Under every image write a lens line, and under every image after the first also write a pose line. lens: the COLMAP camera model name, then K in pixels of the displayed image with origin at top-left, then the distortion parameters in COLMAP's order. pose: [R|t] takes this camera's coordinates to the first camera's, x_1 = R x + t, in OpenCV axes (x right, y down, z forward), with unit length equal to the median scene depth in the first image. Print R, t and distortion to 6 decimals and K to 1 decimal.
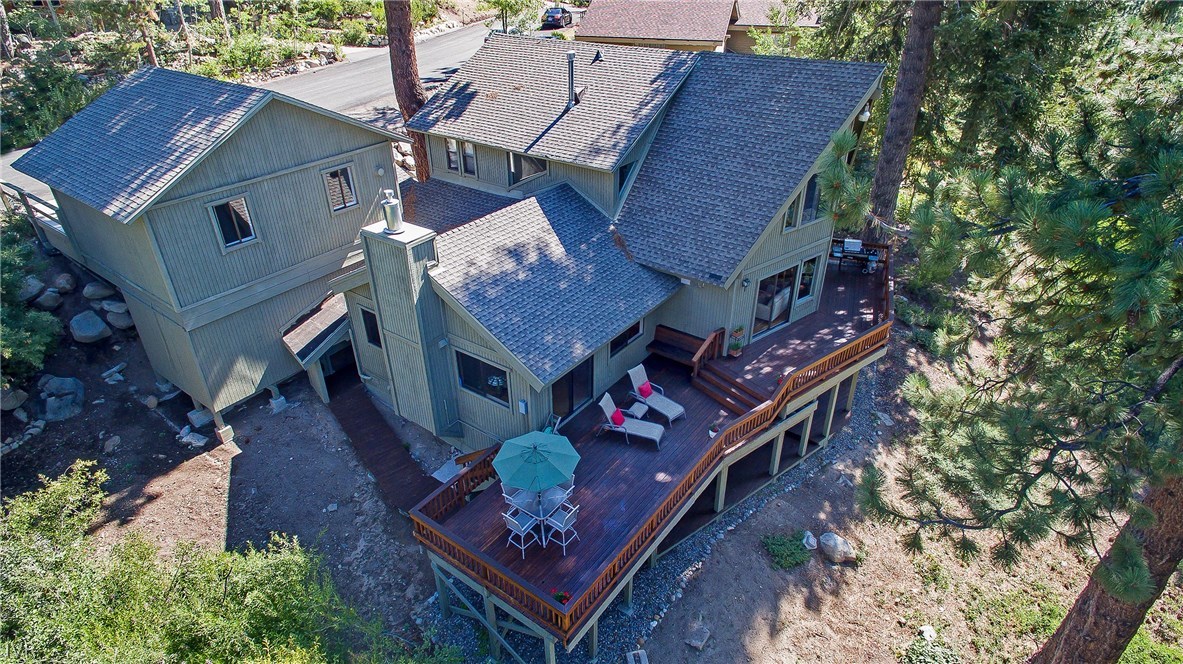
lens RADIAL K [[672.8, 0, 591.5], [0, 672.8, 332.0], [0, 0, 1]] dist [0.014247, 0.000598]
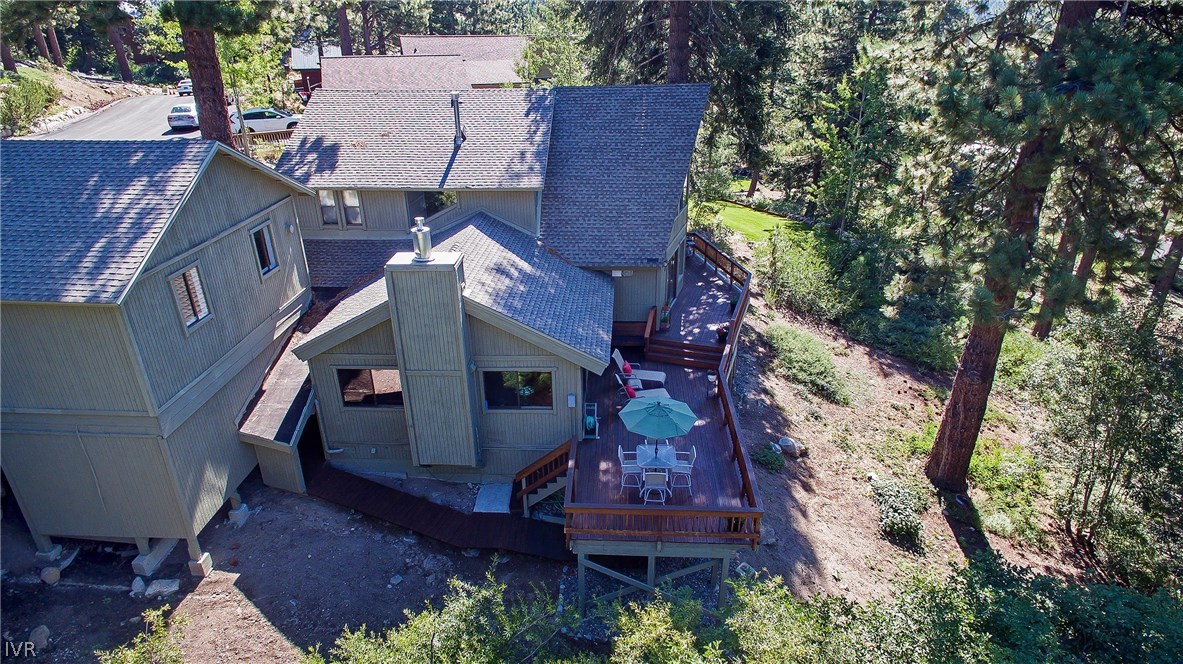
lens RADIAL K [[672.8, 0, 591.5], [0, 672.8, 332.0], [0, 0, 1]] dist [0.014247, 0.000598]
pose [[0.835650, -0.231544, 0.498072, -0.502965], [0.282627, 0.958808, -0.028452, 0.040229], [-0.470967, 0.164544, 0.866669, 0.044052]]
